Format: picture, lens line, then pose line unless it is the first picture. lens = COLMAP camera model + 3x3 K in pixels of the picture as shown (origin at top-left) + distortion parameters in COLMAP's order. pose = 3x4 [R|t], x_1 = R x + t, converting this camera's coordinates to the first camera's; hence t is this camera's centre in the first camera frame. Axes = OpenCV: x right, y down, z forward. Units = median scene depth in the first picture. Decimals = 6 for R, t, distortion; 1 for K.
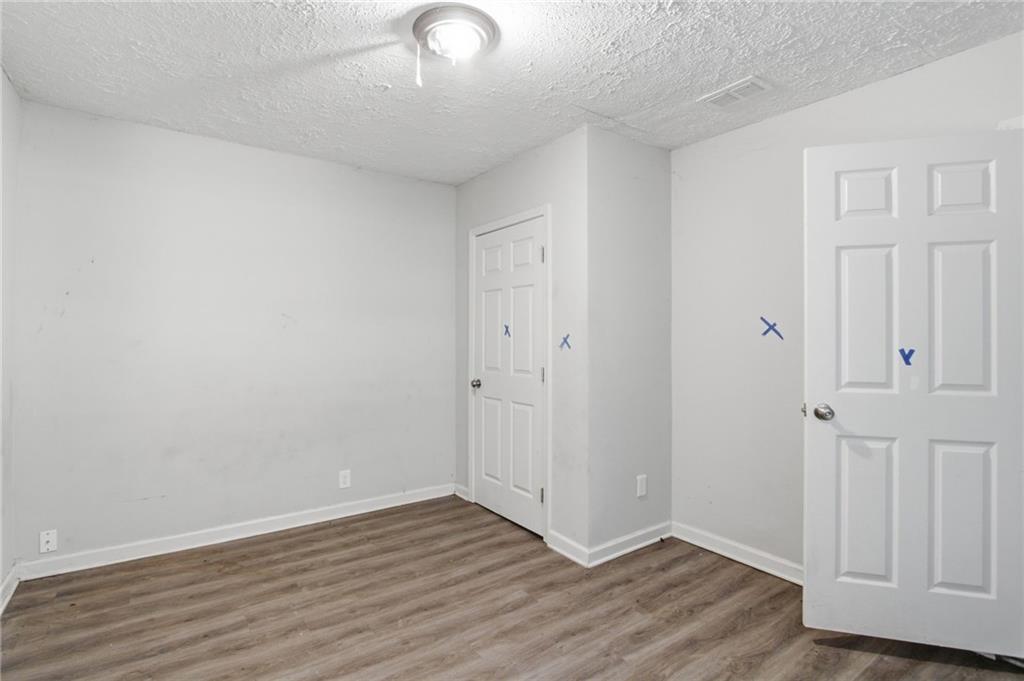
lens RADIAL K [[501.6, 0, 509.4], [0, 501.6, 339.8], [0, 0, 1]] dist [-0.002834, 0.000097]
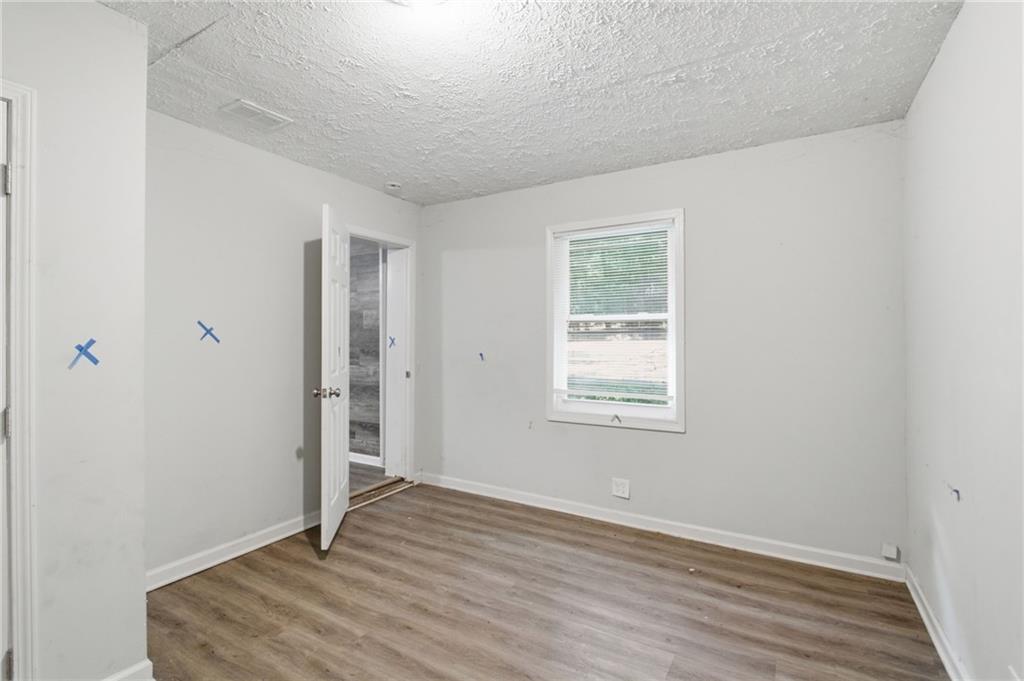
lens RADIAL K [[468.7, 0, 511.1], [0, 468.7, 334.8], [0, 0, 1]] dist [-0.000342, -0.000122]
pose [[-0.411912, -0.001873, 0.911222, -0.674444], [-0.011175, 0.999933, -0.002996, -0.024309], [-0.911155, -0.011417, -0.411905, 0.894692]]
